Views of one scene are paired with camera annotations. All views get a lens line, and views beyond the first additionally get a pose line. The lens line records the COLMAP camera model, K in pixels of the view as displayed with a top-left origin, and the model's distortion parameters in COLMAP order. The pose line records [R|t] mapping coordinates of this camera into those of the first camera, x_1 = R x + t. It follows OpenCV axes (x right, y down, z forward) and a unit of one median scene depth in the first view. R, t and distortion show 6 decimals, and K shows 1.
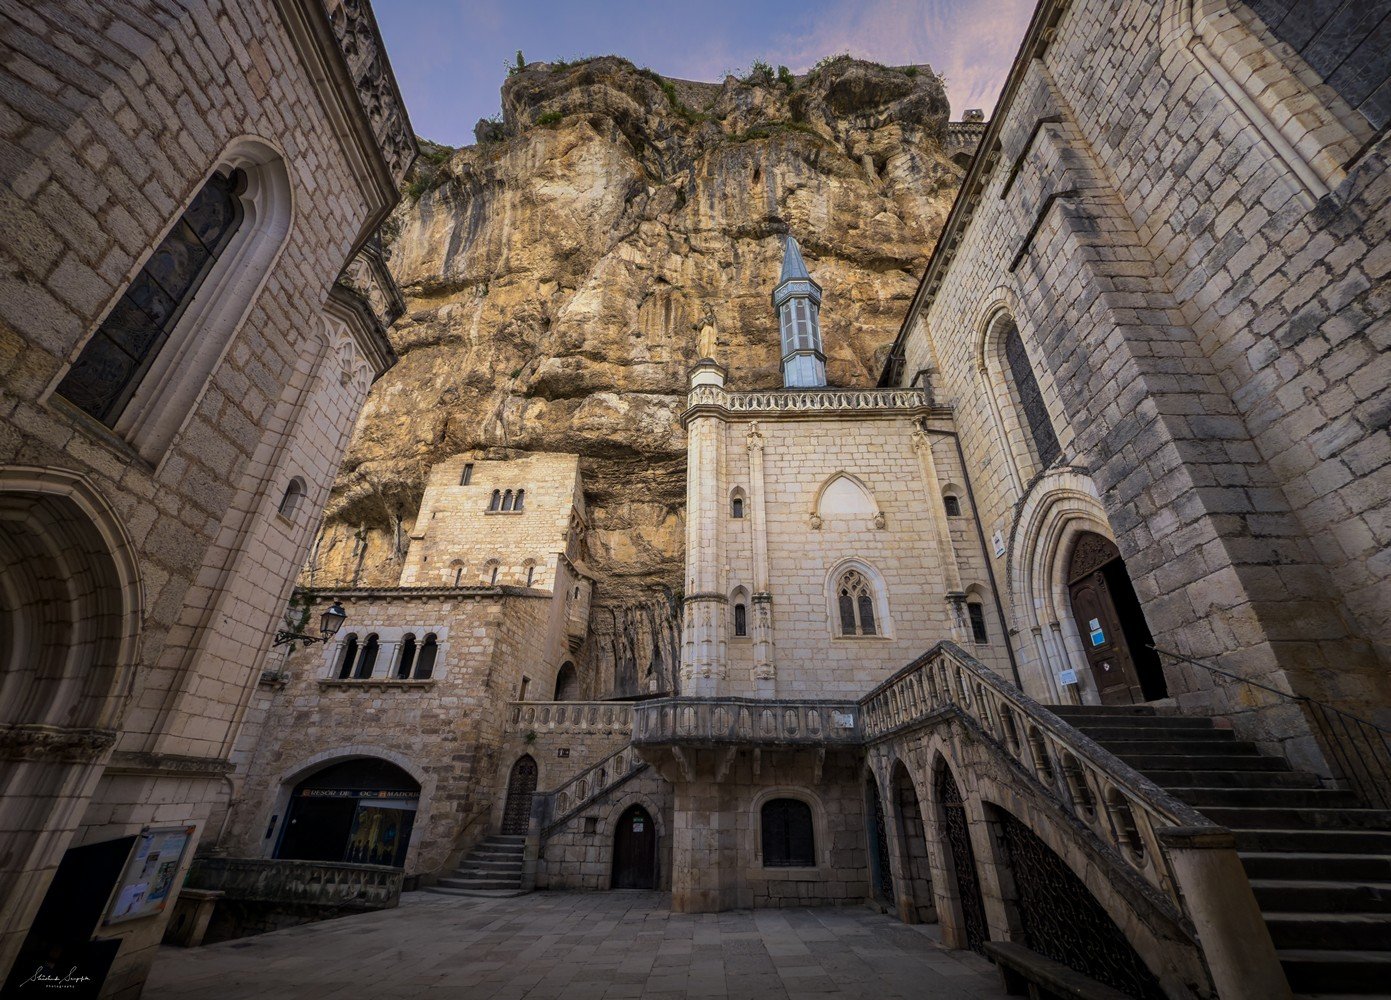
lens RADIAL K [[530.9, 0, 690.7], [0, 530.9, 514.7], [0, 0, 1]] dist [-0.001005, 0.000041]
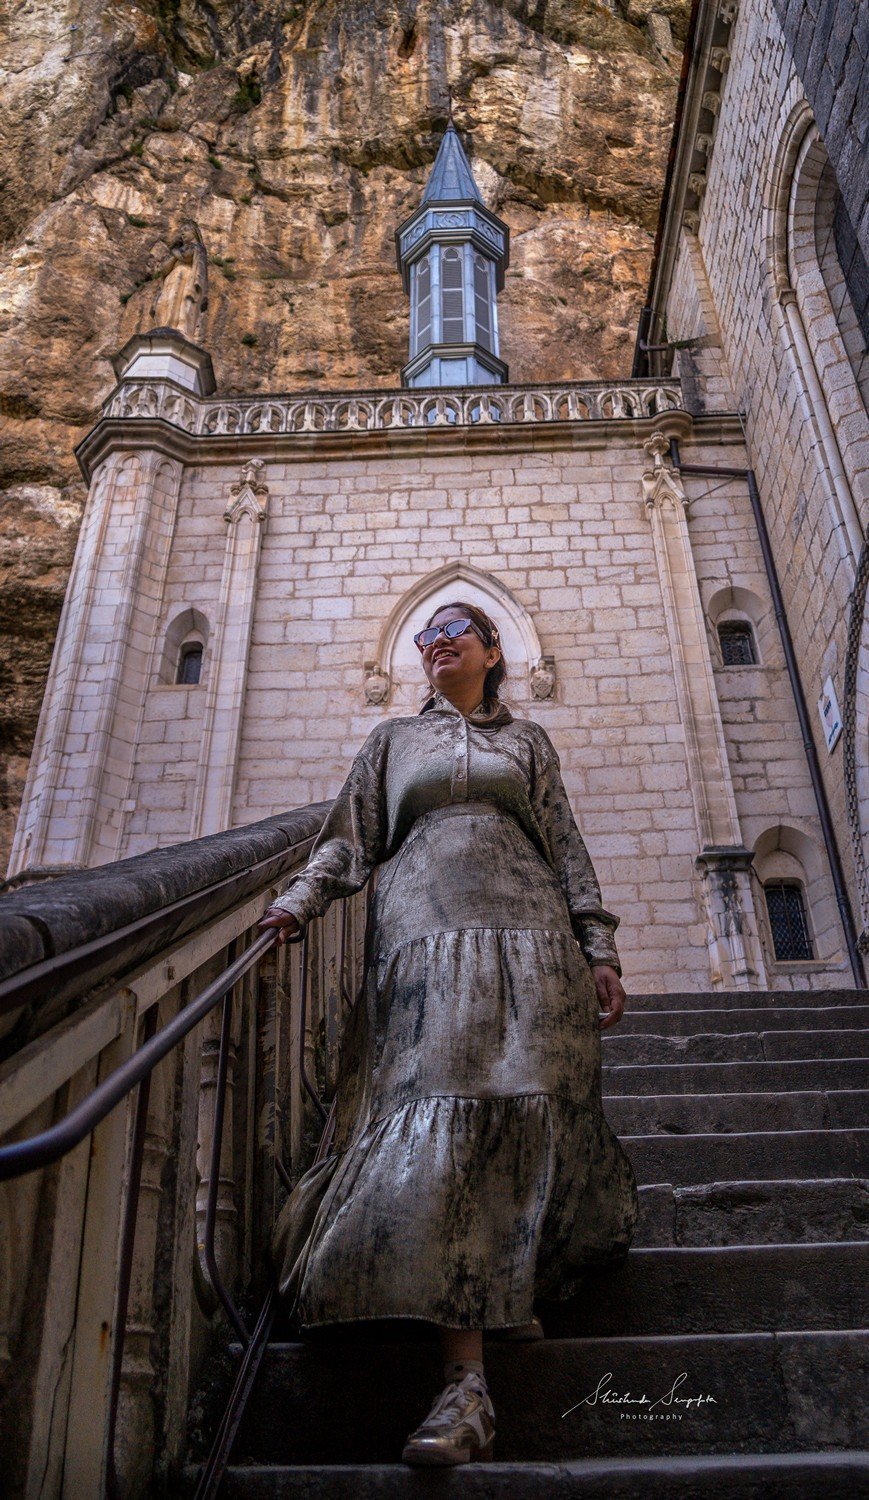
lens RADIAL K [[1139.1, 0, 438.4], [0, 1139.1, 738.0], [0, 0, 1]] dist [-0.010481, -0.006386]
pose [[0.999570, -0.019172, 0.022192, 0.141654], [0.021337, 0.994574, -0.101821, 0.072934], [-0.020119, 0.102251, 0.994555, 0.104045]]
